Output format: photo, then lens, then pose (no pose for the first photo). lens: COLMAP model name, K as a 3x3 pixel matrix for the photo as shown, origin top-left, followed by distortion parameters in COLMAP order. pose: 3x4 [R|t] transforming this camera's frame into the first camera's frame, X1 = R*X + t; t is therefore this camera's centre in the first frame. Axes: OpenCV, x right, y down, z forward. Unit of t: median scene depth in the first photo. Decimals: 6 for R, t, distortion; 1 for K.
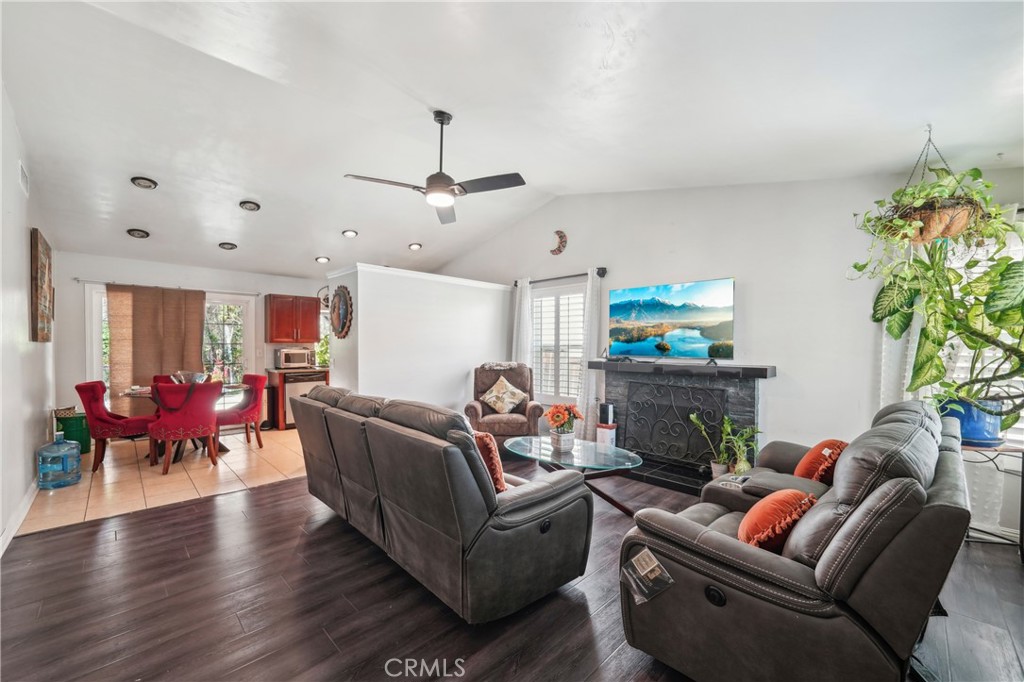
lens RADIAL K [[411.3, 0, 508.0], [0, 411.3, 347.9], [0, 0, 1]] dist [-0.002266, -0.000018]
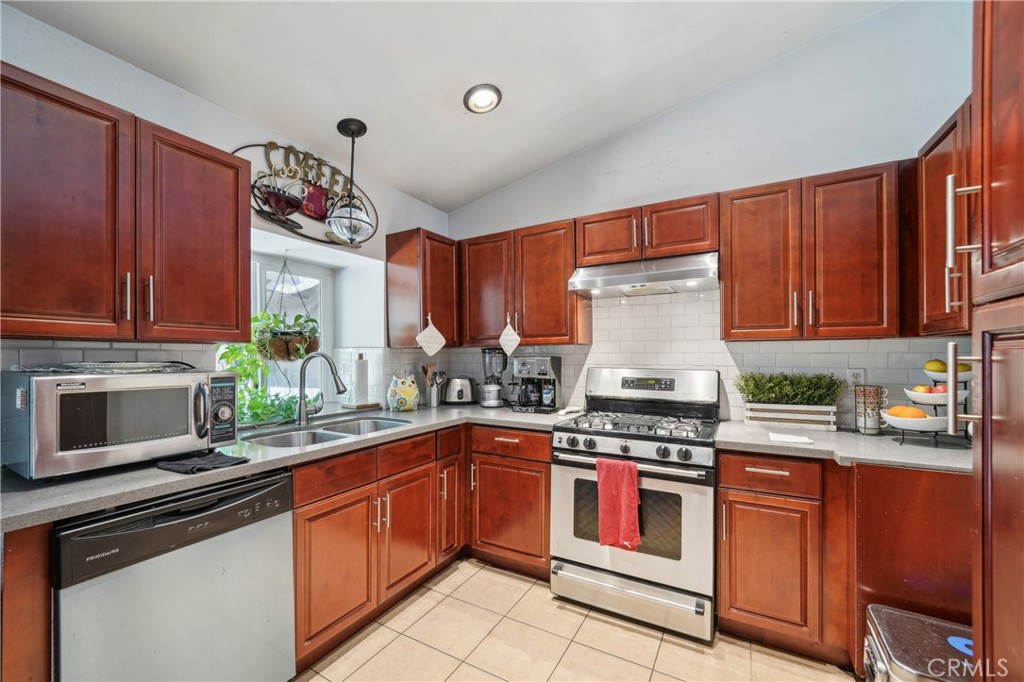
lens RADIAL K [[416.1, 0, 502.3], [0, 416.1, 356.0], [0, 0, 1]] dist [-0.000956, -0.000059]
pose [[0.961082, 0.001651, 0.276259, -0.582651], [0.000011, 0.999982, -0.006015, -0.004108], [-0.276264, 0.005784, 0.961064, 1.104836]]
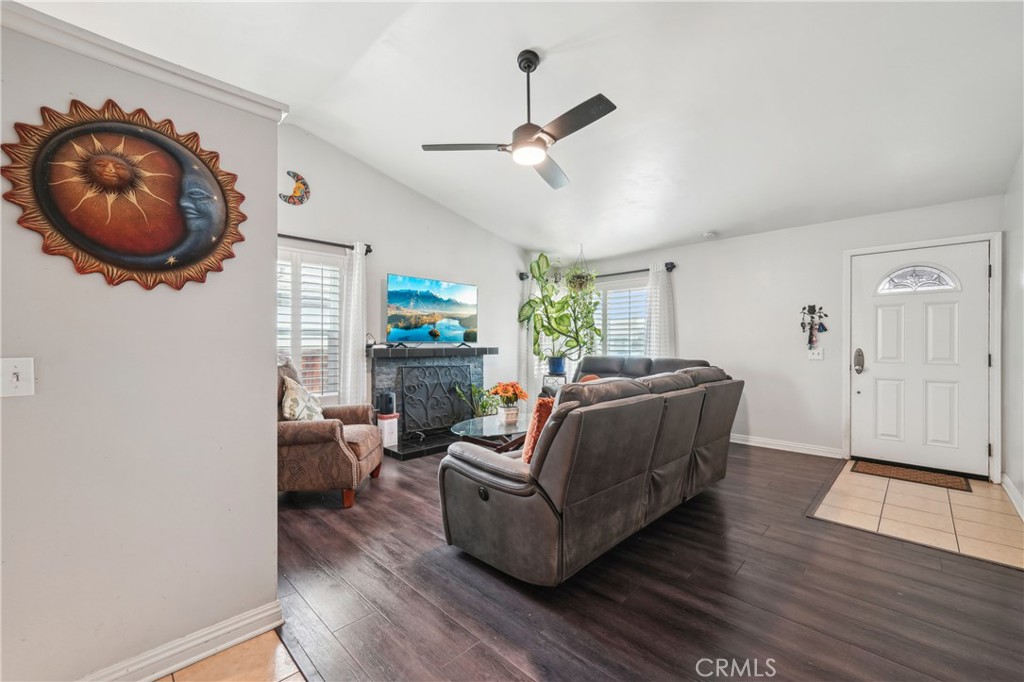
lens RADIAL K [[412.4, 0, 507.8], [0, 412.4, 339.6], [0, 0, 1]] dist [-0.002567, -0.000253]
pose [[-0.021143, 0.004331, 0.999767, -0.747854], [0.006003, 0.999973, -0.004205, 0.019444], [-0.999758, 0.005912, -0.021169, 0.778598]]
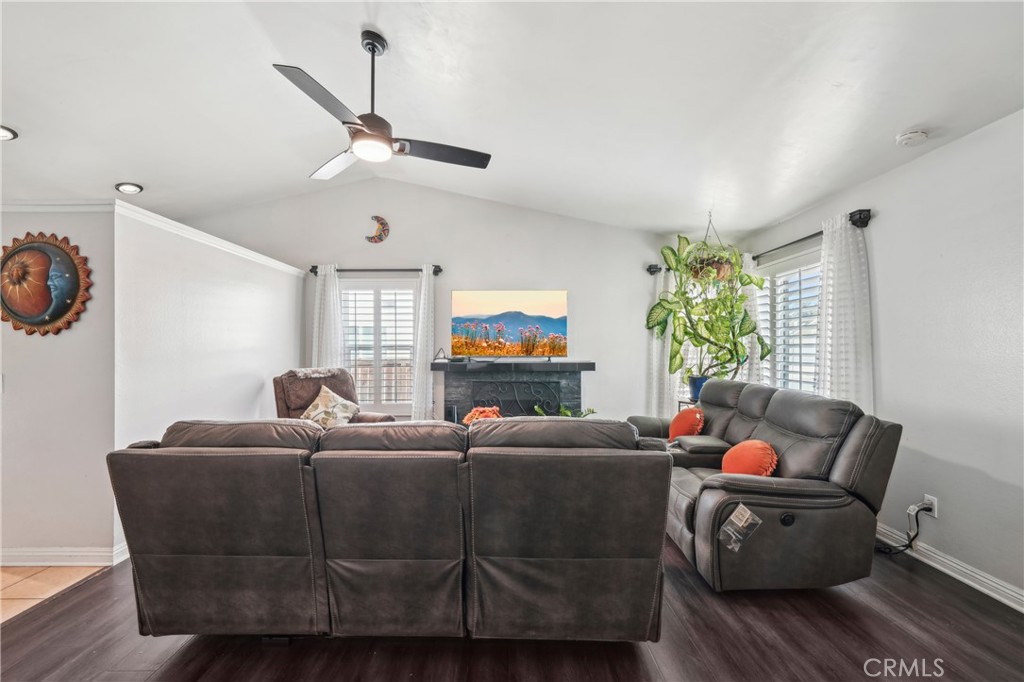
lens RADIAL K [[415.0, 0, 508.9], [0, 415.0, 341.7], [0, 0, 1]] dist [-0.002126, -0.000074]
pose [[0.693112, 0.003158, 0.720823, -0.391659], [0.009568, 0.999862, -0.013581, -0.001453], [-0.720766, 0.016310, 0.692986, 0.224152]]
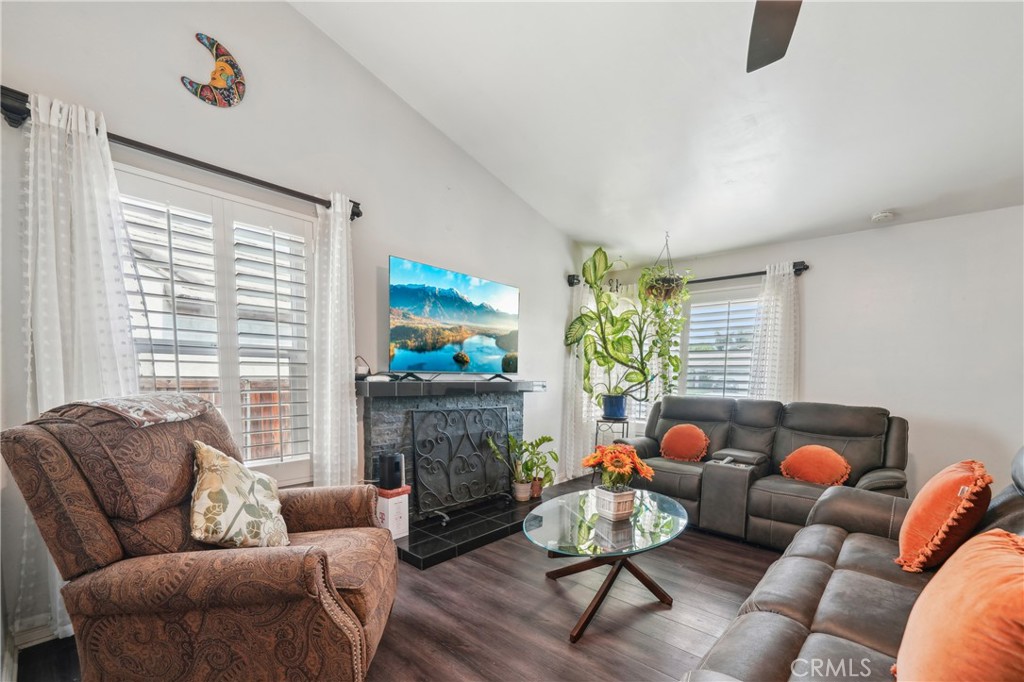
lens RADIAL K [[429.3, 0, 510.7], [0, 429.3, 412.1], [0, 0, 1]] dist [-0.000456, 0.000011]
pose [[-0.079722, -0.094479, 0.992330, -0.387077], [-0.010688, 0.995522, 0.093925, 0.018248], [-0.996760, -0.003118, -0.080375, 0.924355]]
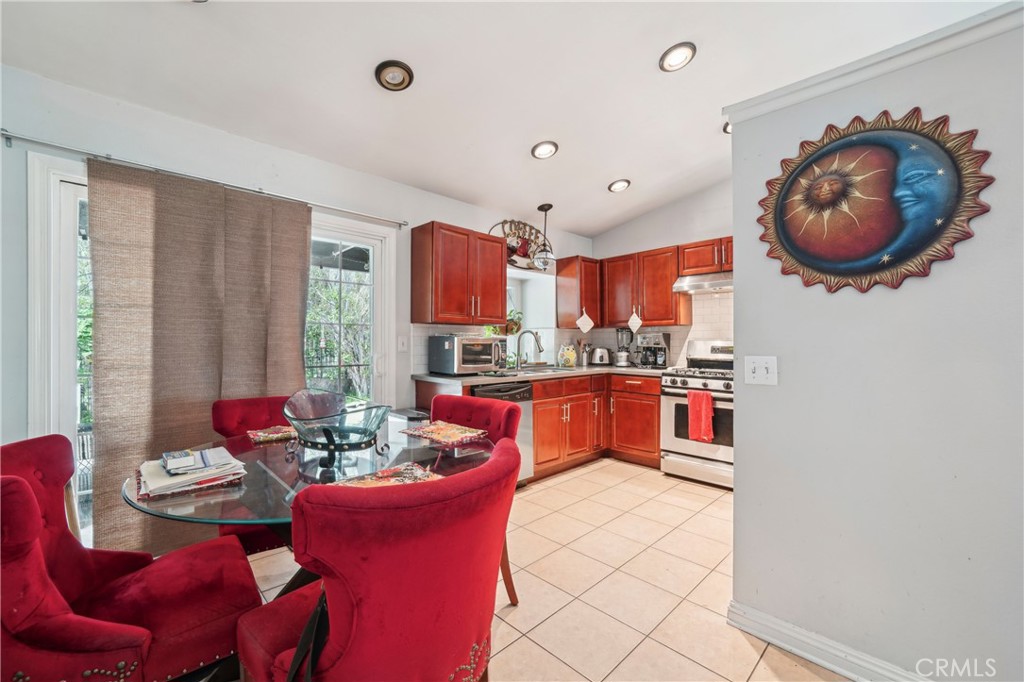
lens RADIAL K [[415.0, 0, 508.9], [0, 415.0, 341.7], [0, 0, 1]] dist [-0.002126, -0.000074]
pose [[0.999982, 0.002534, 0.005484, -0.700573], [-0.002505, 0.999983, -0.005289, 0.018162], [-0.005498, 0.005275, 0.999971, 0.730300]]
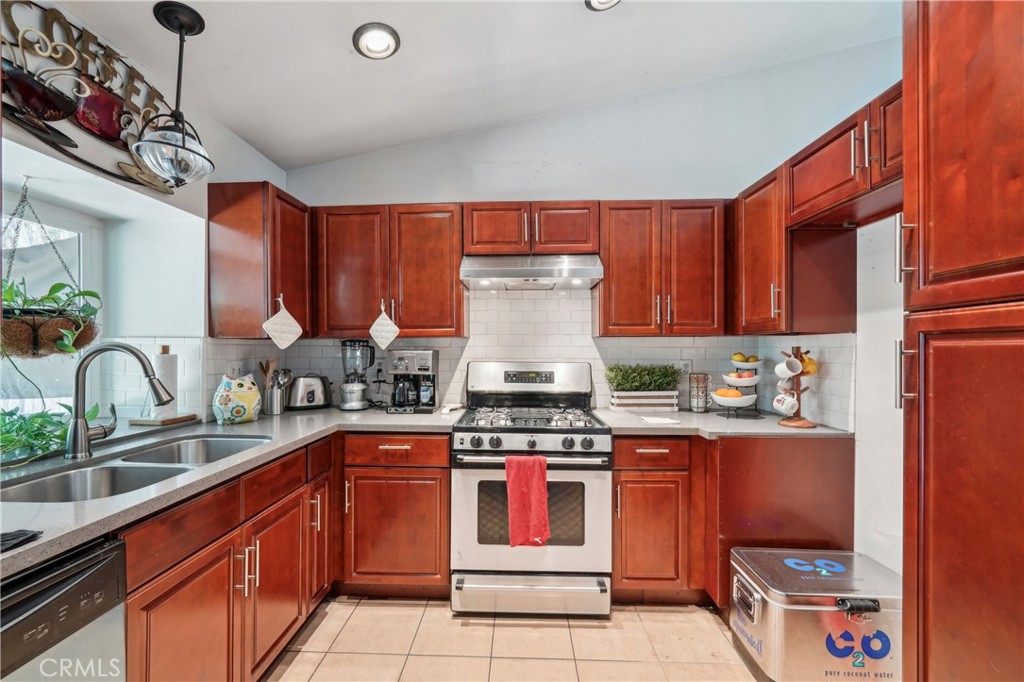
lens RADIAL K [[421.3, 0, 505.3], [0, 421.3, 348.1], [0, 0, 1]] dist [-0.001465, 0.000401]
pose [[0.719671, 0.005912, 0.694290, -0.663713], [0.001269, 0.999951, -0.009829, -0.004012], [-0.694314, 0.007955, 0.719629, 1.196655]]
